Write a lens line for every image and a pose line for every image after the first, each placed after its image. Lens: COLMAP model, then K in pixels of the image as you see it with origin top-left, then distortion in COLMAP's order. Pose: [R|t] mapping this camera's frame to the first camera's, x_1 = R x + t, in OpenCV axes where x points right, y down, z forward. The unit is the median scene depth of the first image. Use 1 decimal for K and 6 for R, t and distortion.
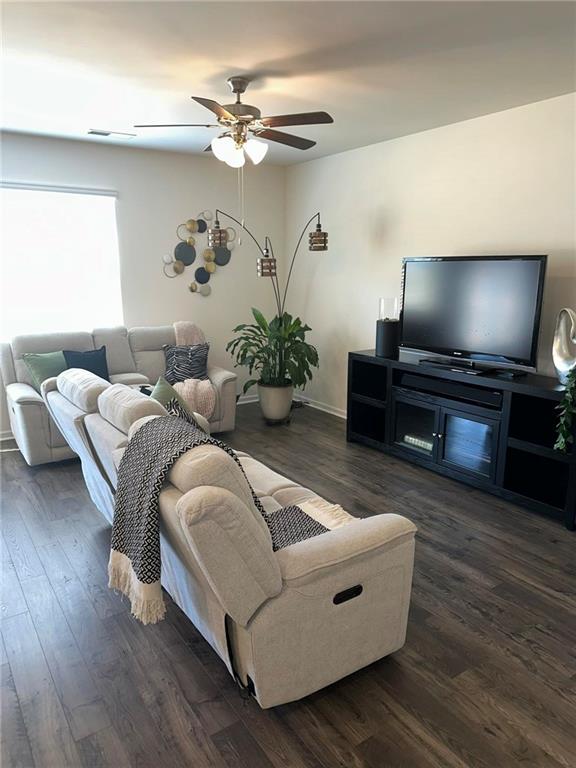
lens RADIAL K [[541.1, 0, 289.0], [0, 541.1, 386.6], [0, 0, 1]] dist [0.017647, -0.028145]
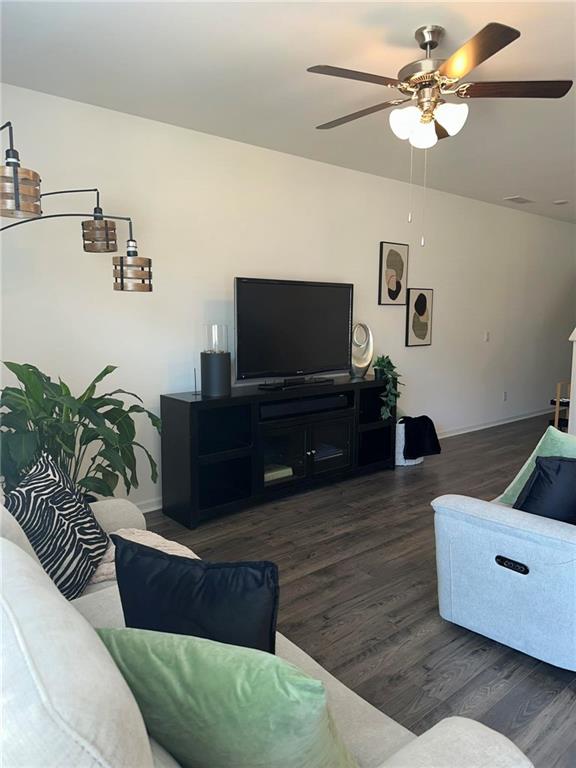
lens RADIAL K [[541.1, 0, 288.8], [0, 541.1, 381.5], [0, 0, 1]] dist [0.017647, -0.028145]
pose [[-0.119863, -0.133830, 0.983729, -0.657724], [0.202162, 0.966822, 0.156162, -0.192550], [-0.971989, 0.217590, -0.088831, 1.035216]]
